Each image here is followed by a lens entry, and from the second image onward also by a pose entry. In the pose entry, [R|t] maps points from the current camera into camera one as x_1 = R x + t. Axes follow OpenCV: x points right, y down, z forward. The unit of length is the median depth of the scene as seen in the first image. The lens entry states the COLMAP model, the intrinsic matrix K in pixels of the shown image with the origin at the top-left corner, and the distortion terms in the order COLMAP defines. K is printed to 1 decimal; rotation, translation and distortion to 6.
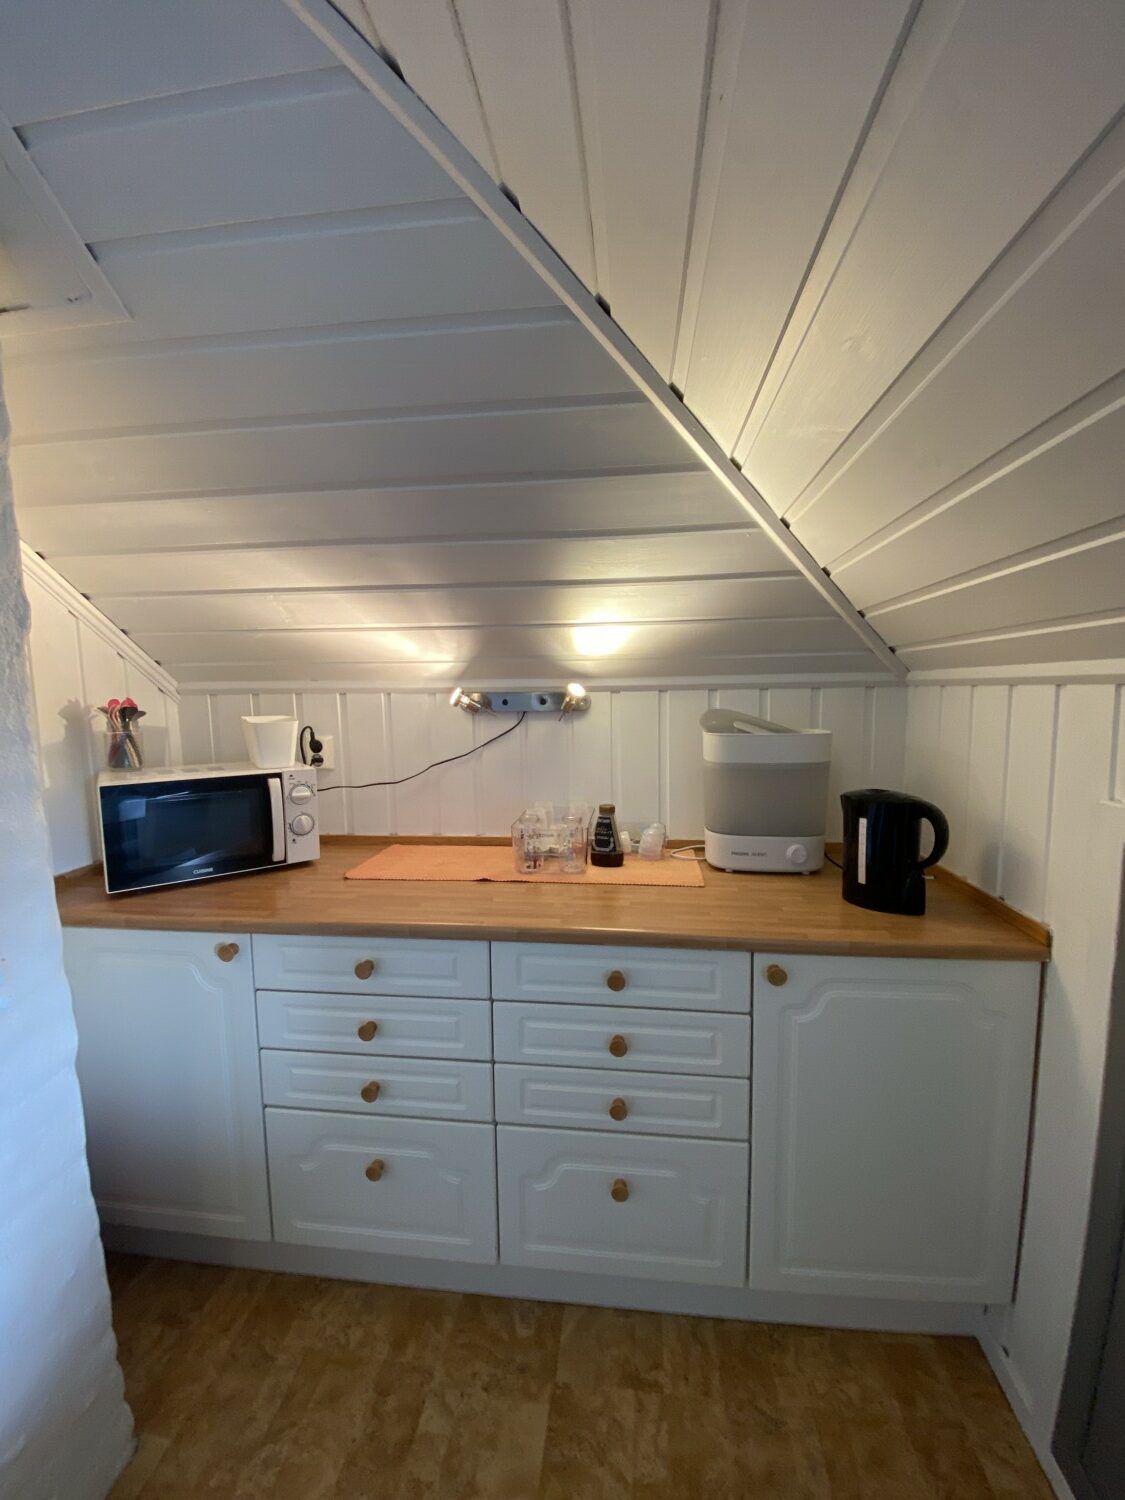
lens RADIAL K [[602.9, 0, 558.0], [0, 602.9, 750.8], [0, 0, 1]] dist [0.010518, -0.014747]
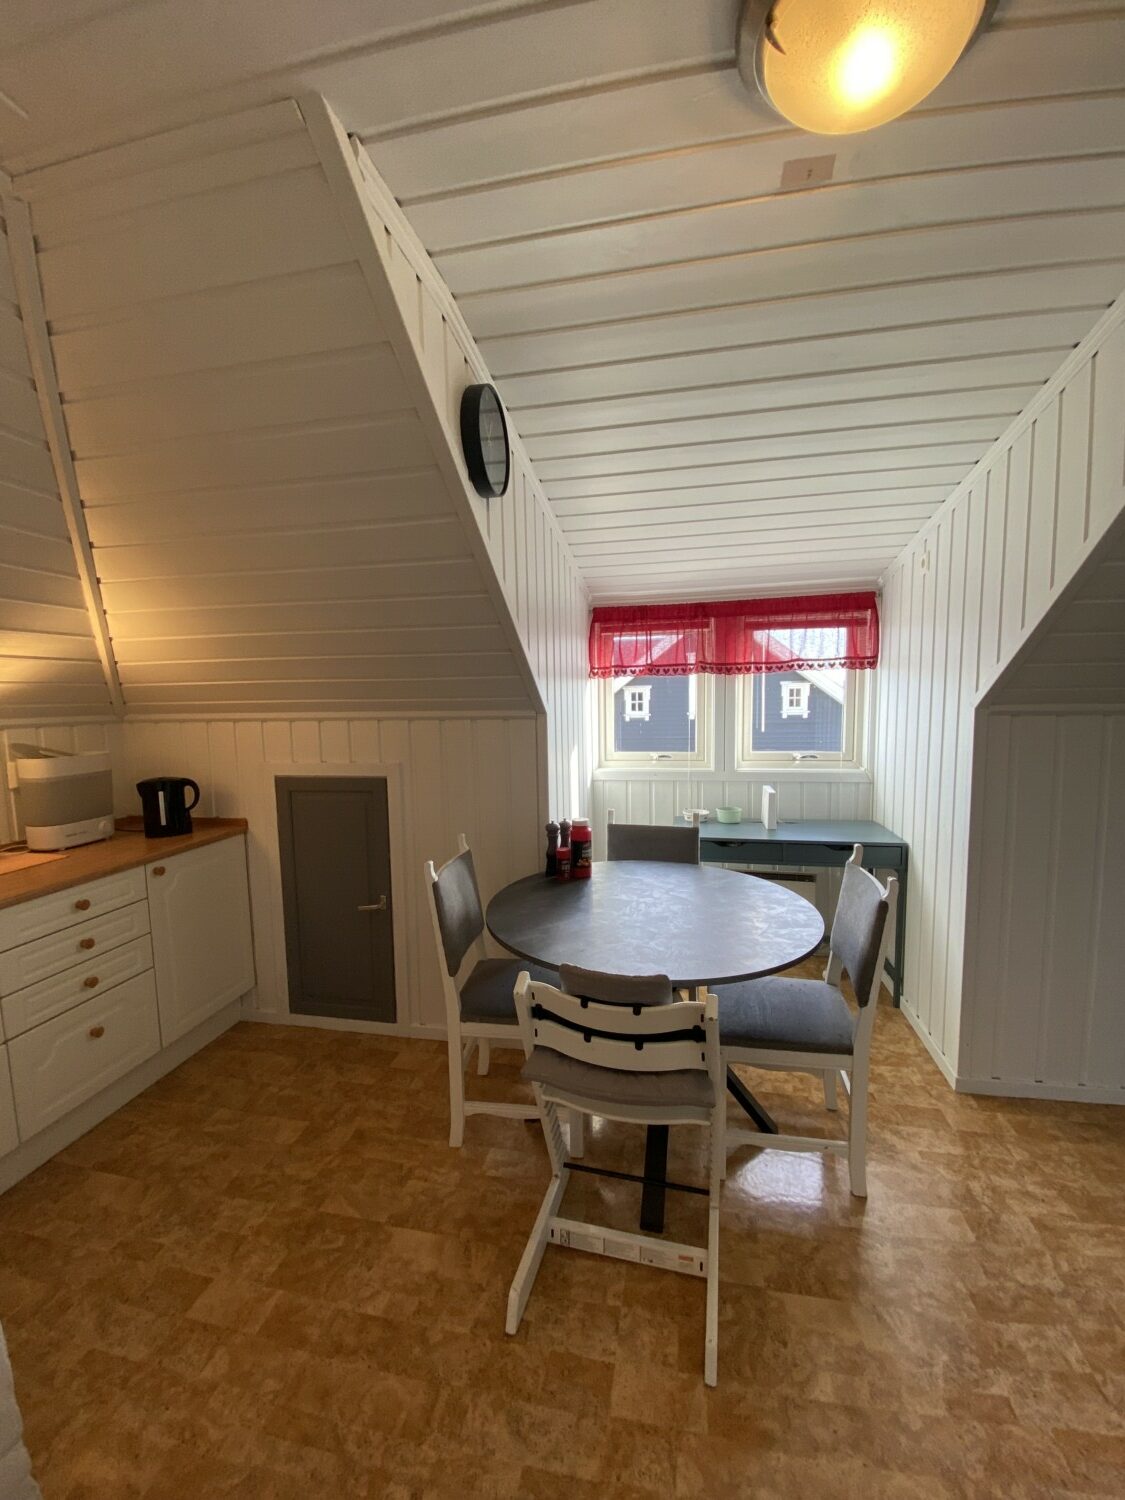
lens RADIAL K [[602.9, 0, 558.6], [0, 602.9, 758.5], [0, 0, 1]] dist [0.010518, -0.014747]
pose [[0.084855, -0.089967, 0.992323, -1.218209], [0.115430, 0.990097, 0.079895, -0.002030], [-0.989685, 0.107765, 0.094399, -0.439117]]
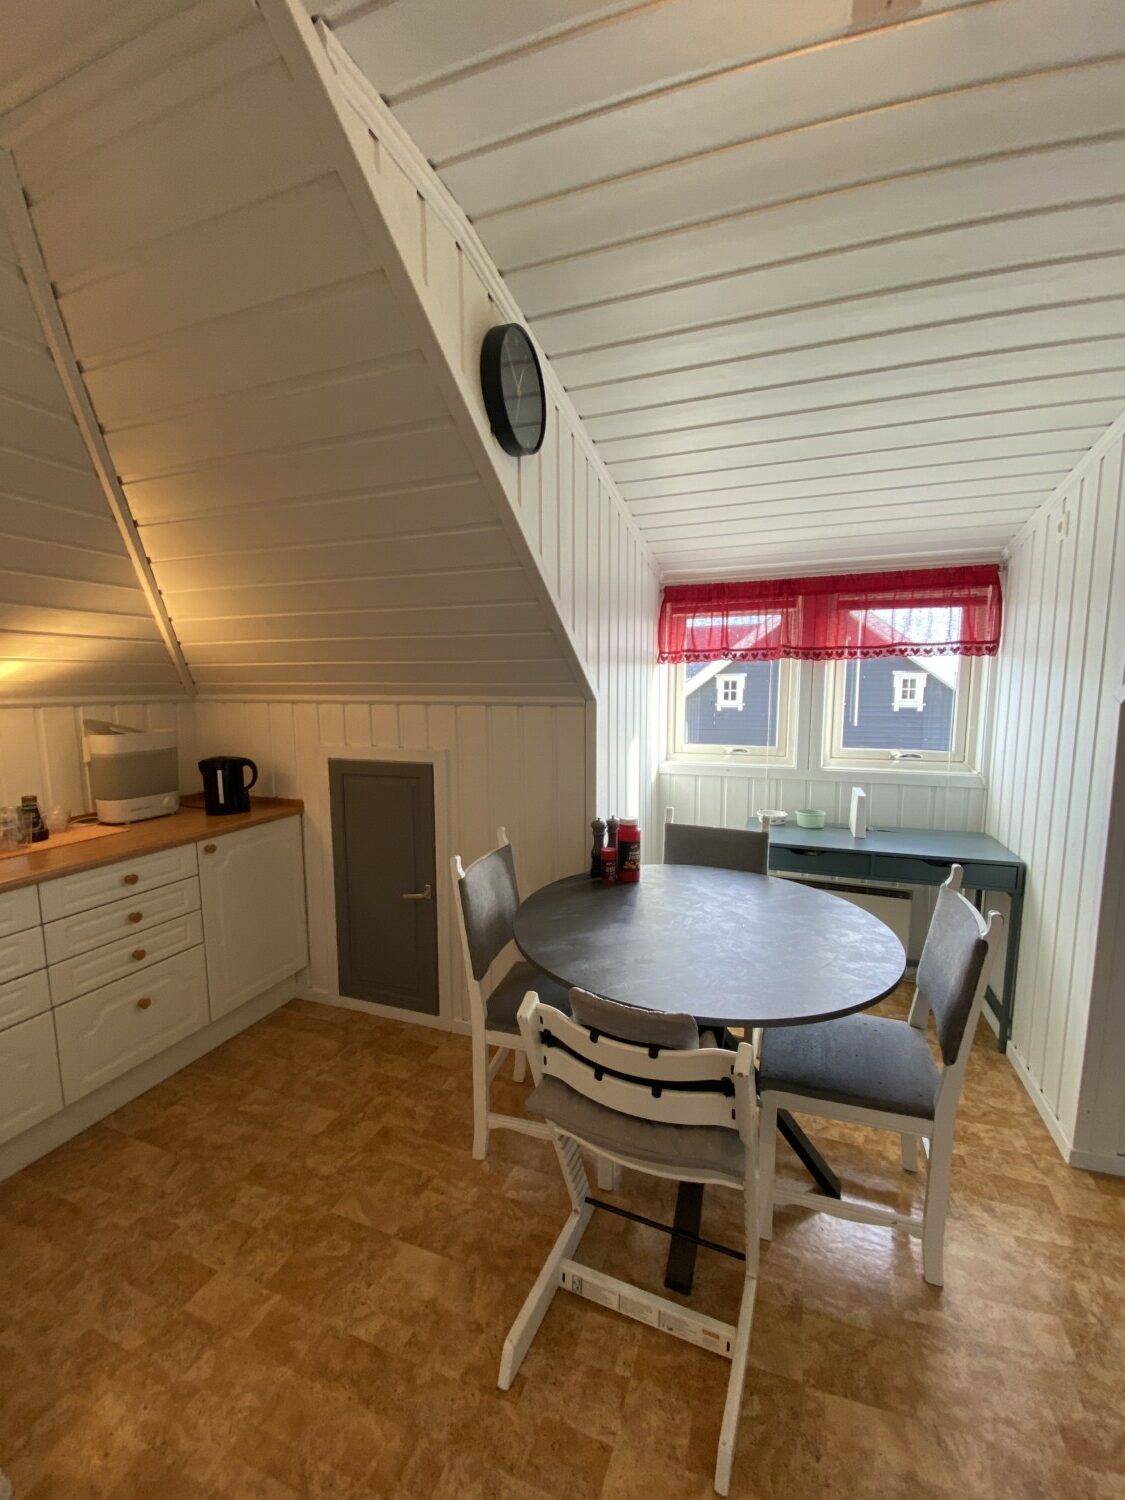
lens RADIAL K [[602.9, 0, 561.9], [0, 602.9, 757.8], [0, 0, 1]] dist [0.010518, -0.014747]
pose [[0.233989, -0.104995, 0.966553, -1.064894], [0.096307, 0.991765, 0.084419, 0.010240], [-0.967457, 0.073333, 0.242174, -0.537108]]
